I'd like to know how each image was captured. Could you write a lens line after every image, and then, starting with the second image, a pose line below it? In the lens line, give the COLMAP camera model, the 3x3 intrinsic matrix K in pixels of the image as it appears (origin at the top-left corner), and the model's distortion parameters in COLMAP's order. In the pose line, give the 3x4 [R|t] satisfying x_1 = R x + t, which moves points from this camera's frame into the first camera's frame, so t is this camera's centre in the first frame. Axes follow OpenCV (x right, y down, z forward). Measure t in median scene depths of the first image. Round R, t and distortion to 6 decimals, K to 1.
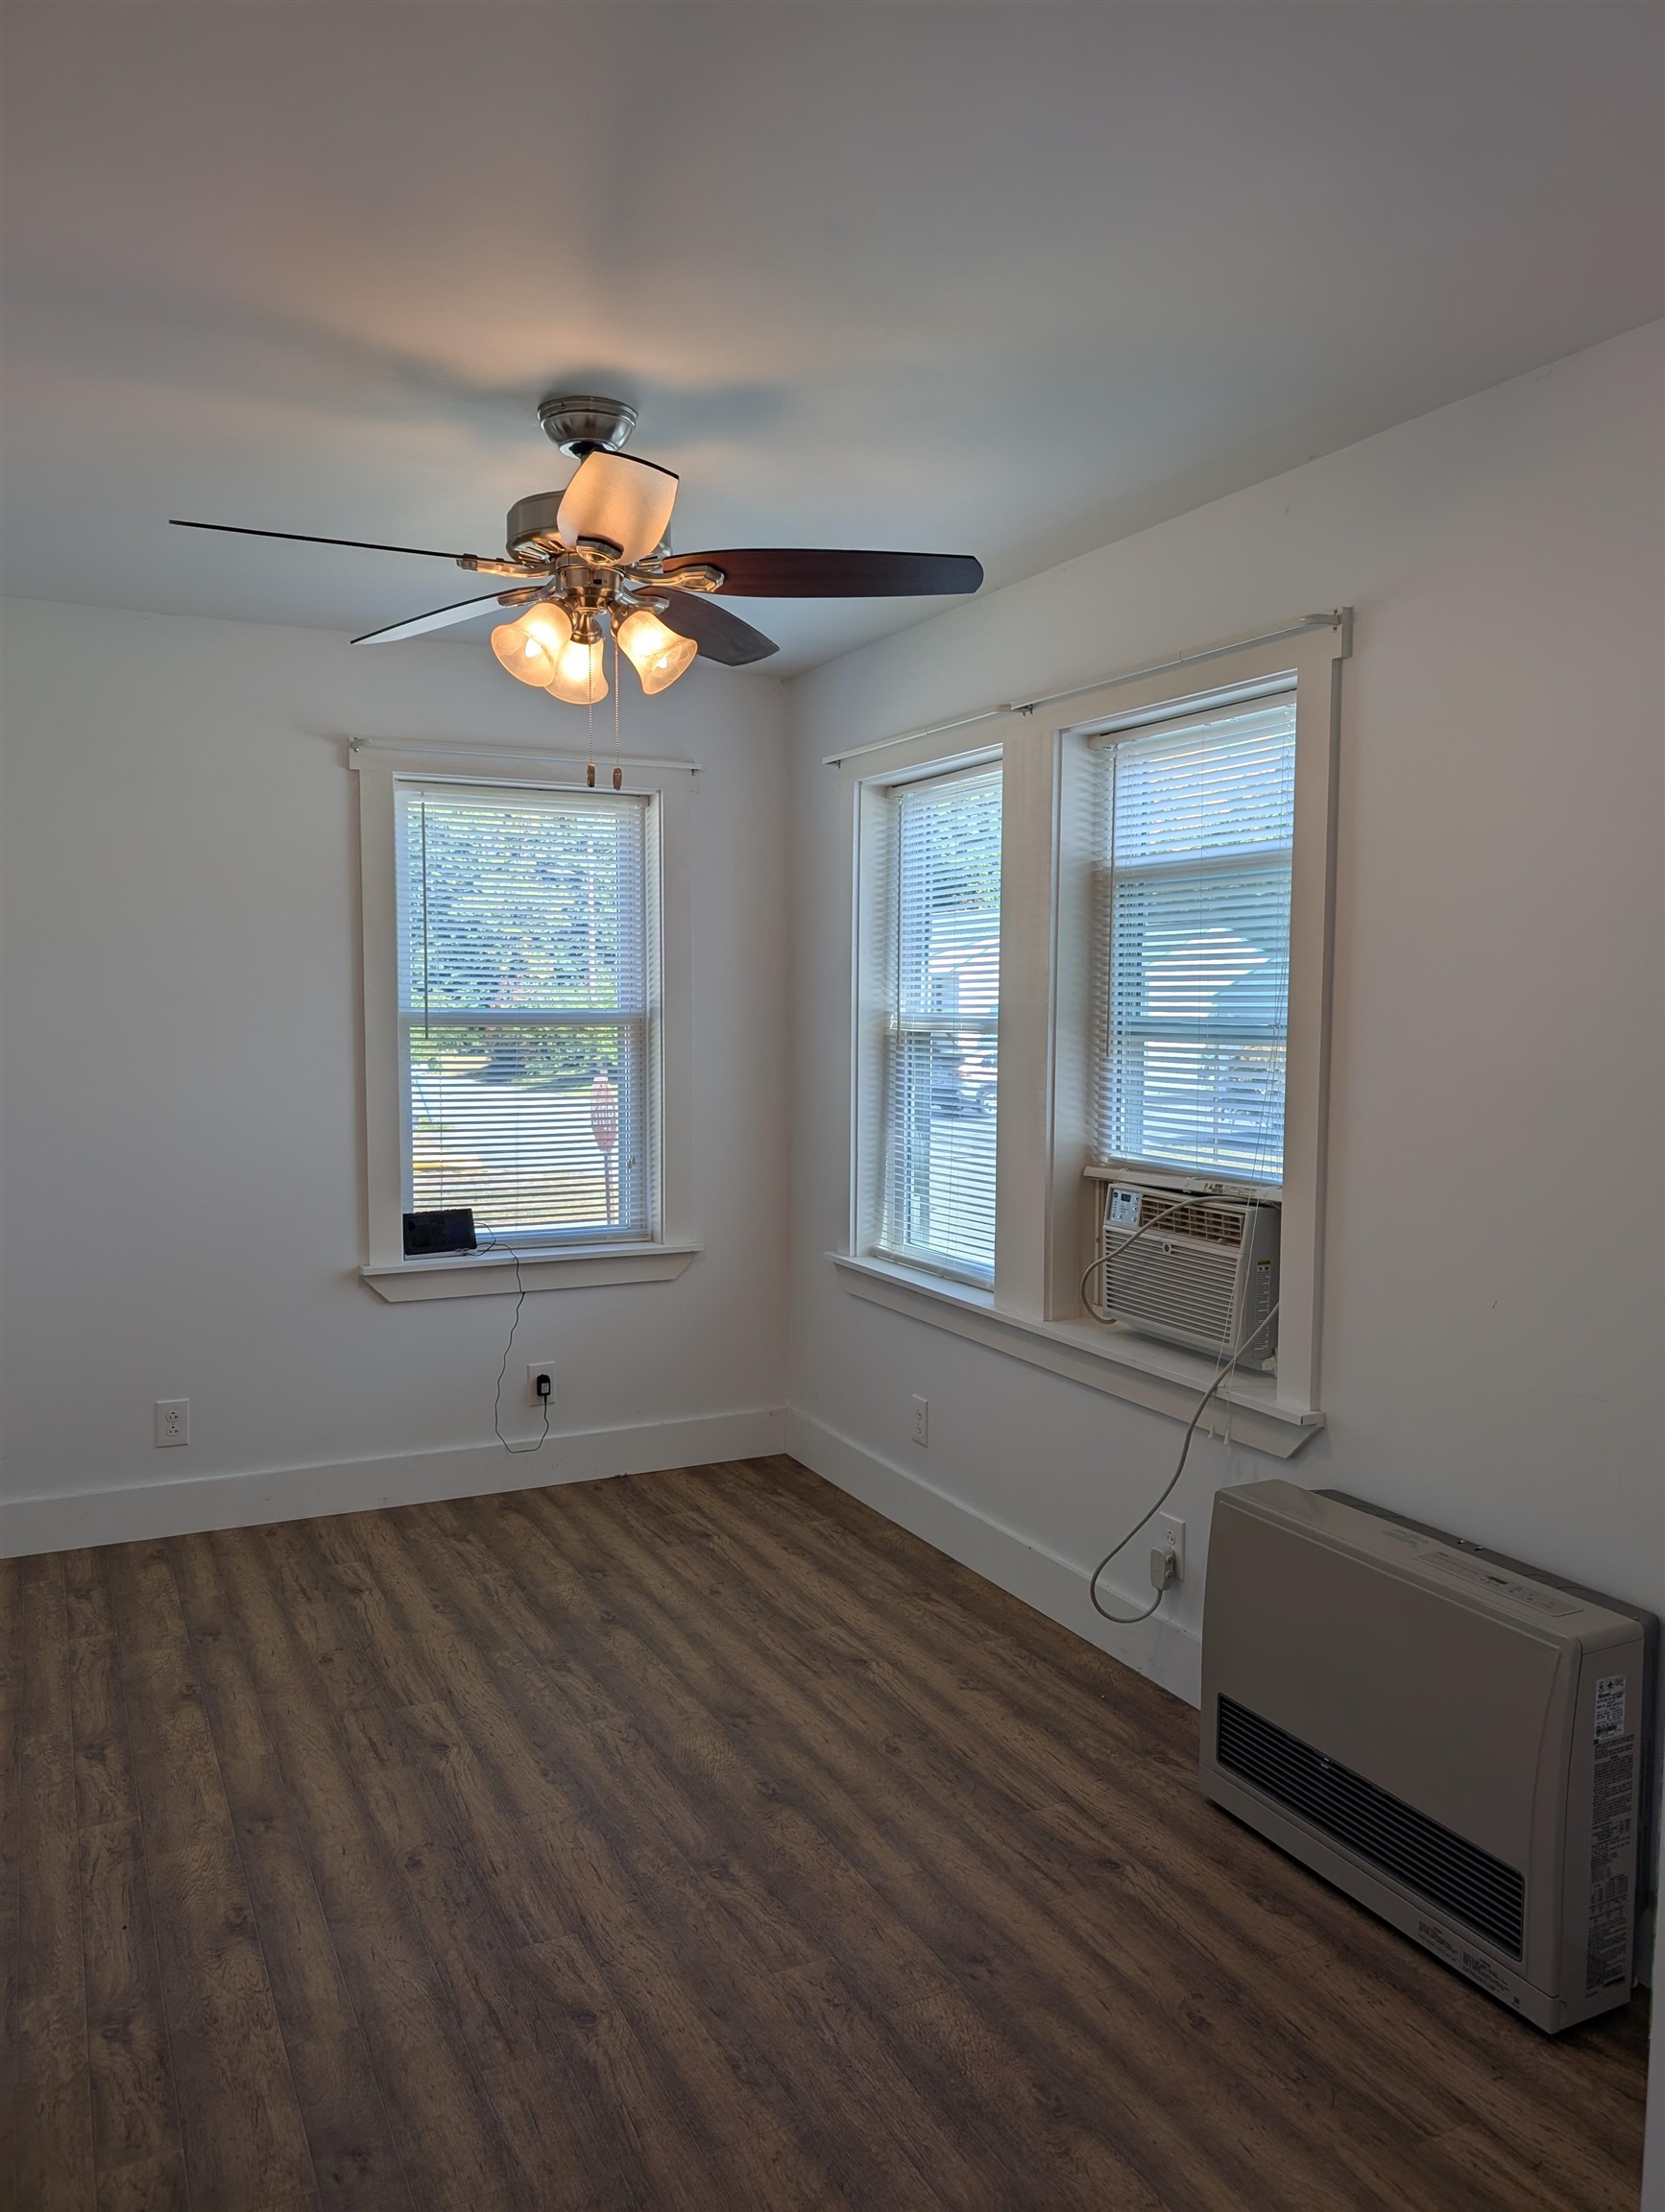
lens RADIAL K [[1604.6, 0, 845.8], [0, 1604.6, 1116.4], [0, 0, 1]] dist [0.030955, -0.019628]
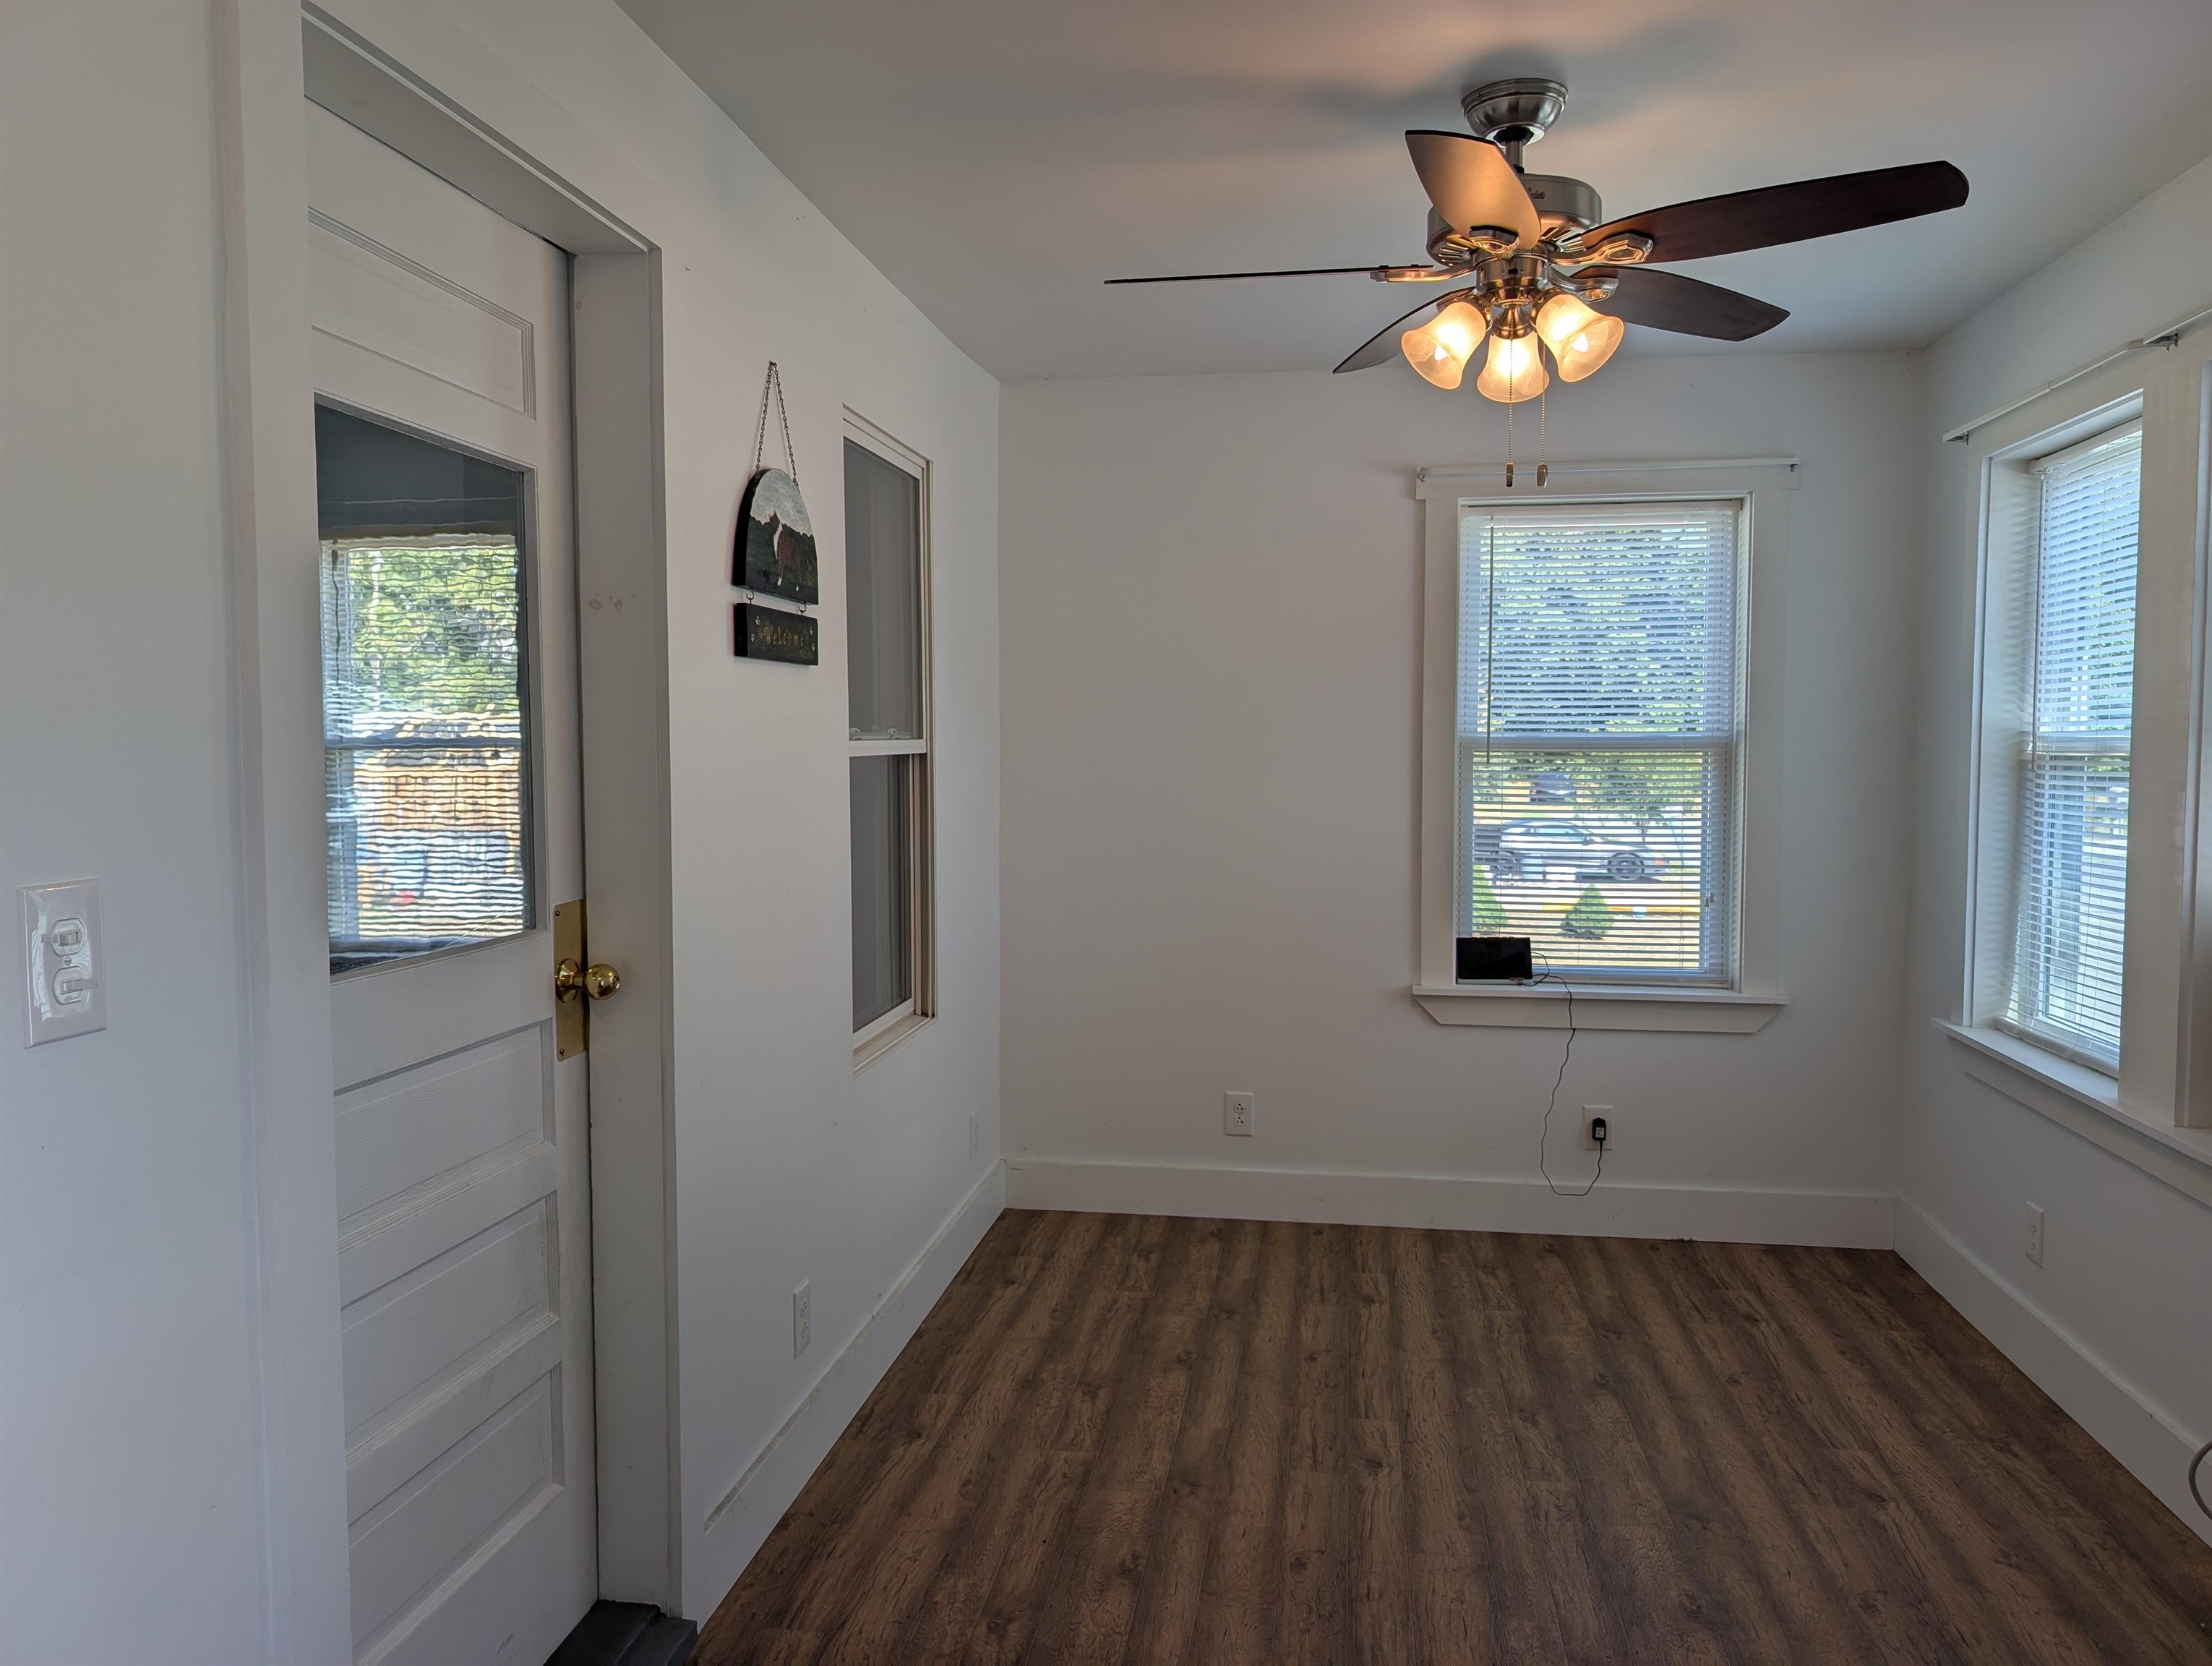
lens RADIAL K [[1612.0, 0, 1126.8], [0, 1612.0, 825.3], [0, 0, 1]] dist [0.020632, -0.011449]
pose [[0.822986, 0.025719, -0.567479, 0.143877], [-0.037639, 0.999248, -0.009299, 0.009107], [0.566813, 0.029012, 0.823336, 0.063065]]
